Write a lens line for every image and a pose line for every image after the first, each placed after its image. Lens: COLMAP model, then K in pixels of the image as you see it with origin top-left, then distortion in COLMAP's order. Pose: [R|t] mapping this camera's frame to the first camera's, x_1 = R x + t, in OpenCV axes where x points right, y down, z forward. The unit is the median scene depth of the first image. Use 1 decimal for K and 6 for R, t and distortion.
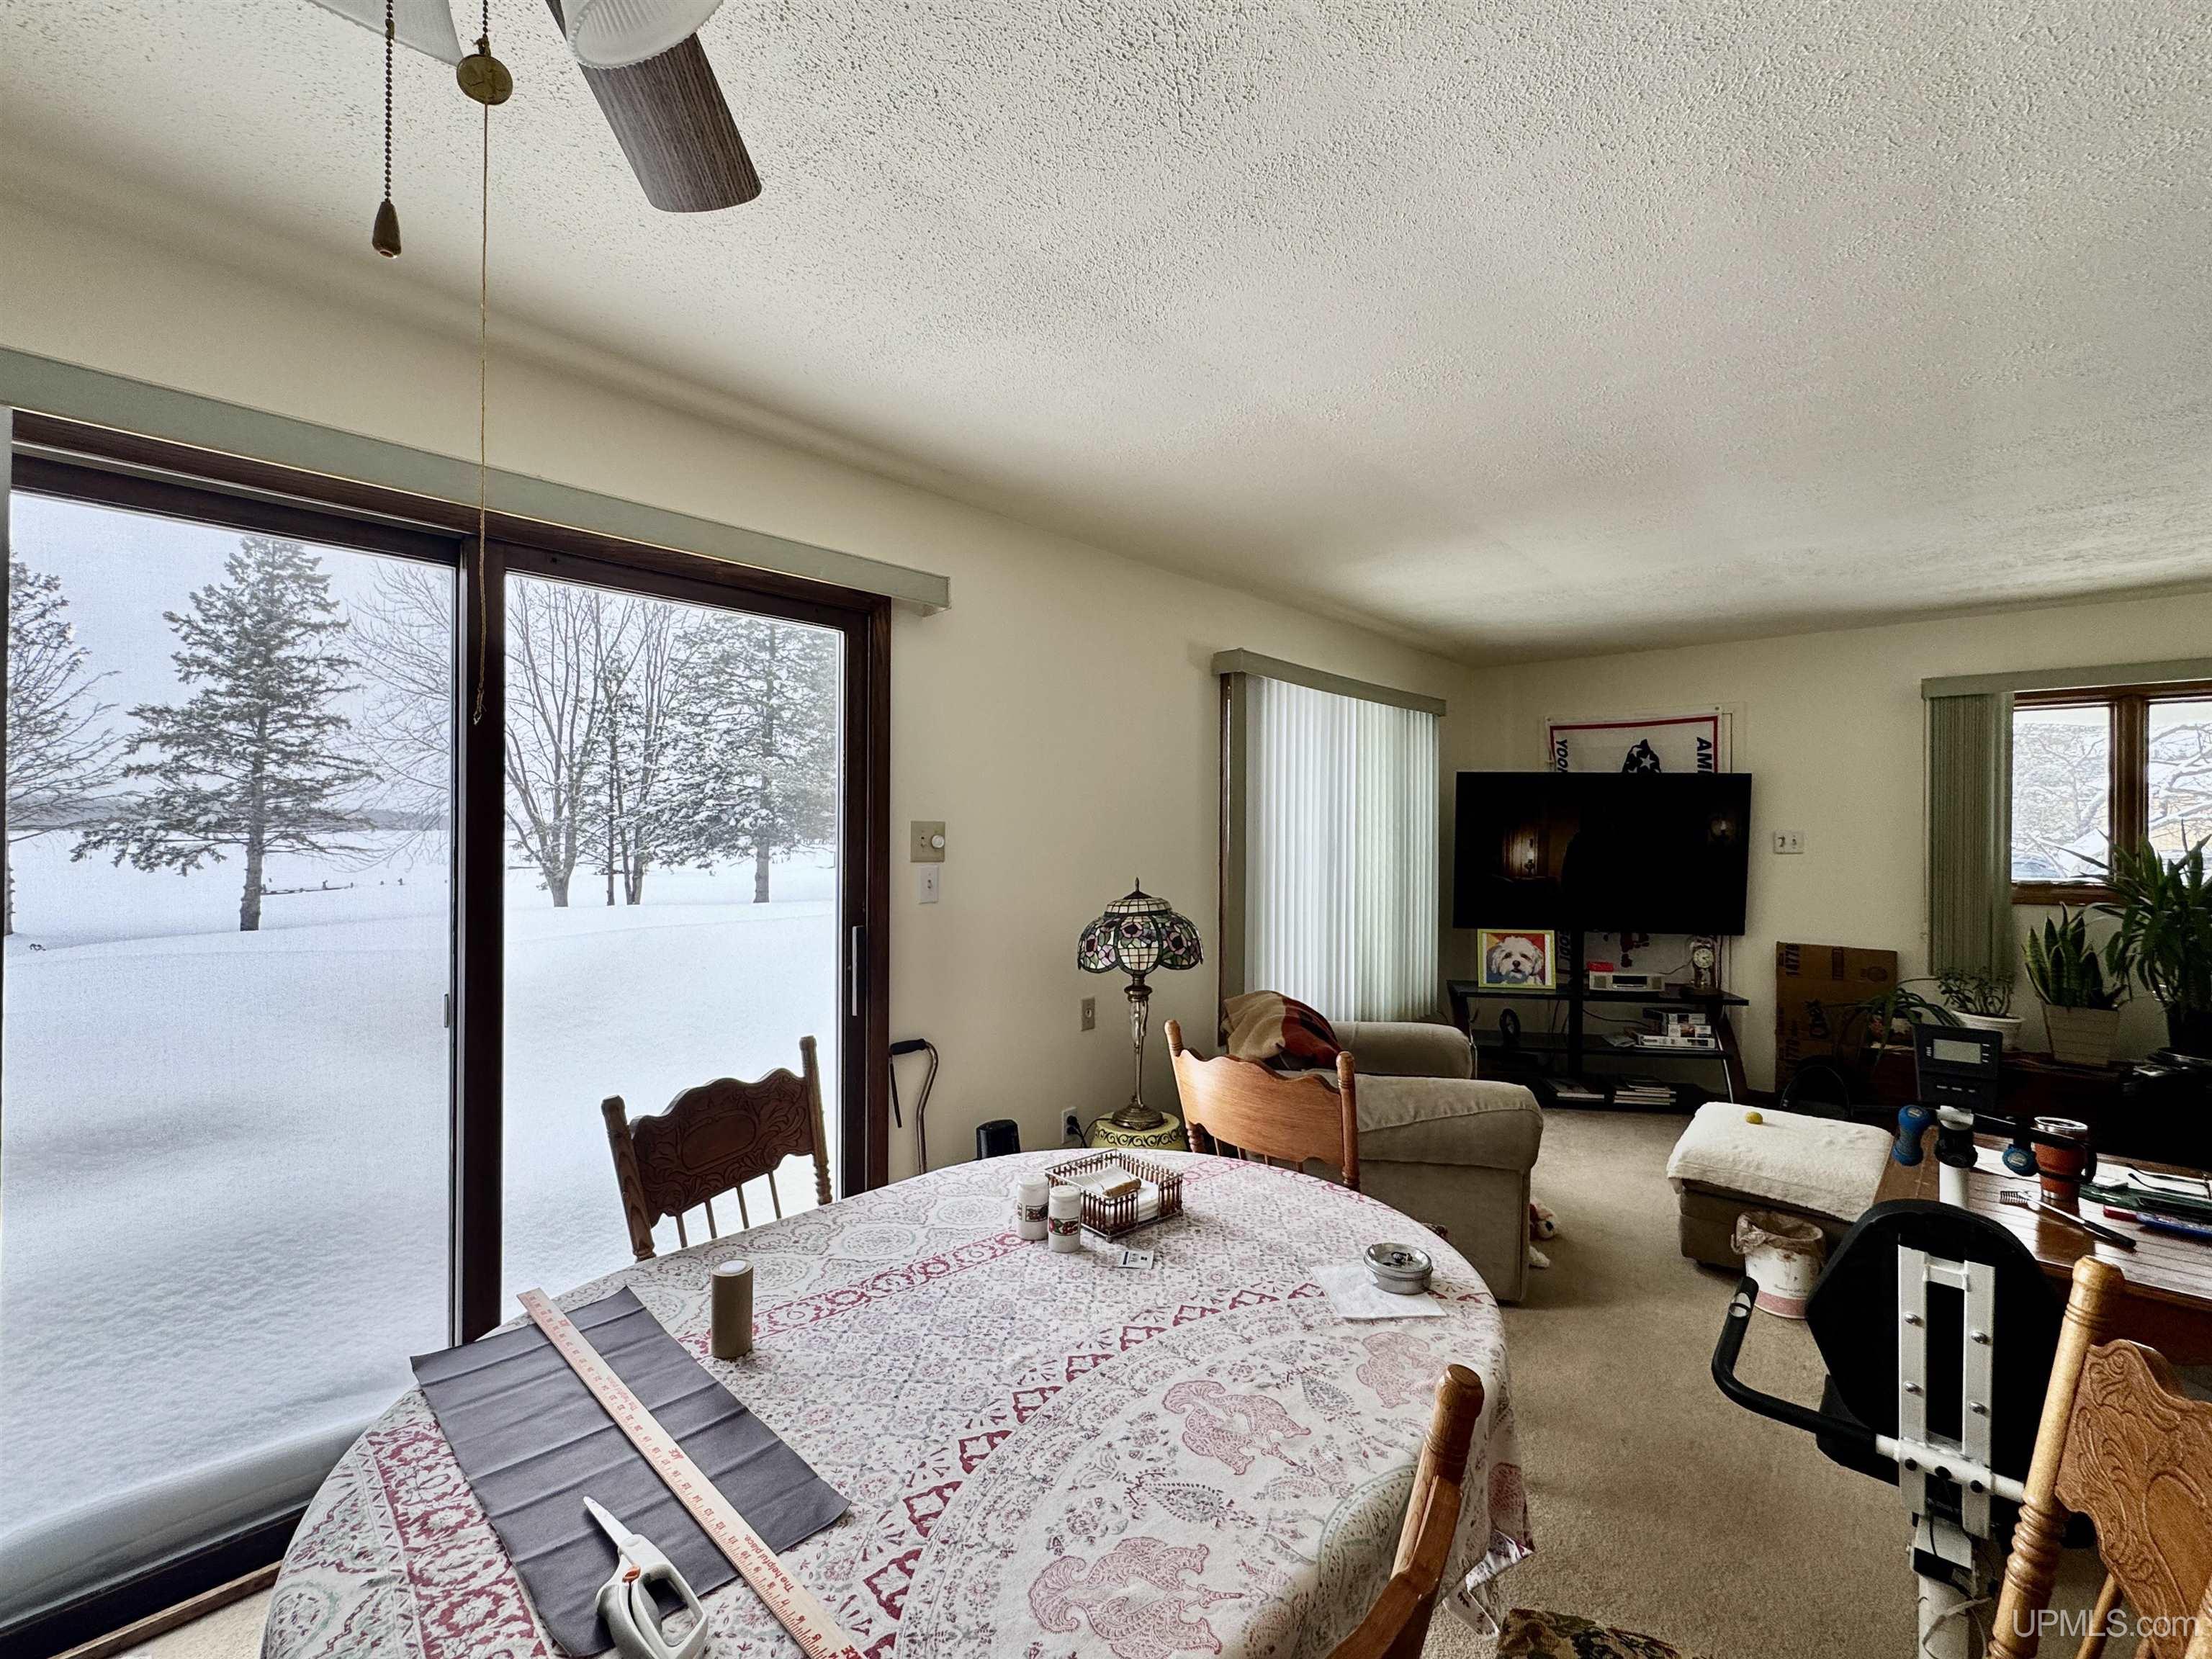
lens RADIAL K [[953.5, 0, 1104.6], [0, 953.5, 833.8], [0, 0, 1]] dist [0.003407, -0.000023]
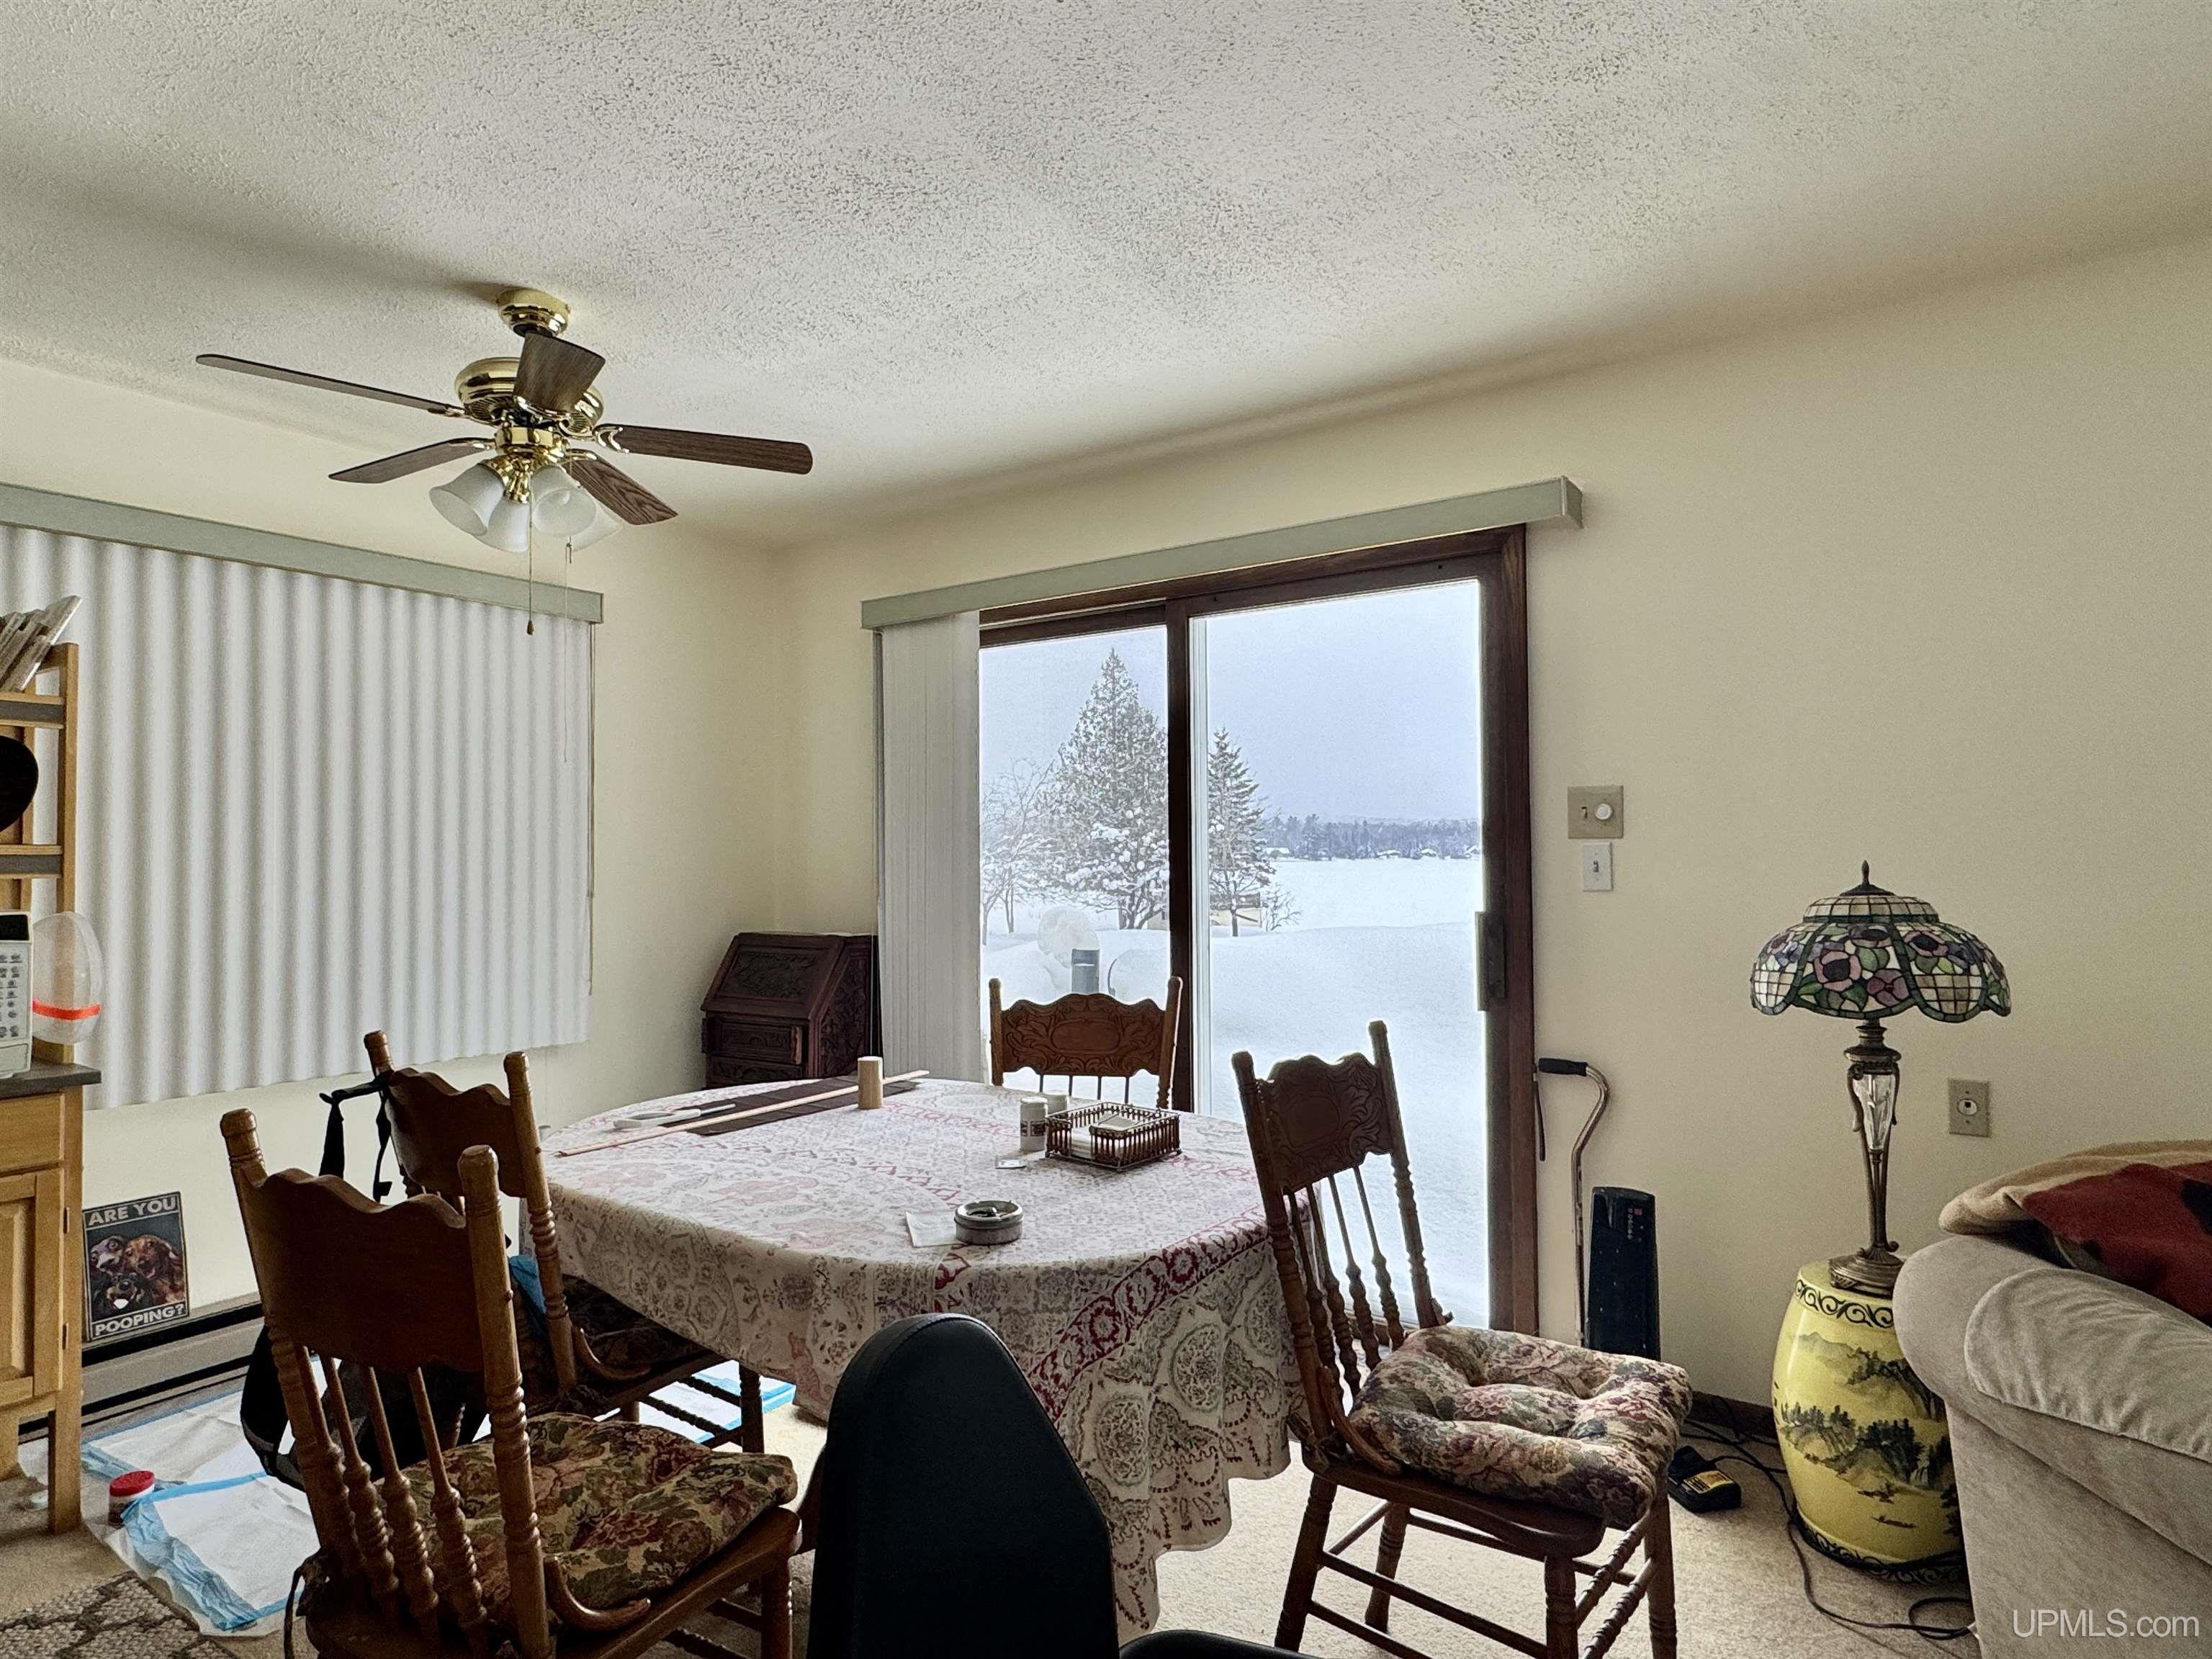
lens RADIAL K [[1222.2, 0, 1105.0], [0, 1222.2, 829.1], [0, 0, 1]] dist [-0.007052, -0.000337]
pose [[0.149098, -0.025708, -0.988488, 0.786804], [0.005115, 0.999669, -0.025227, 0.047729], [0.988809, -0.001294, 0.149180, 0.475701]]
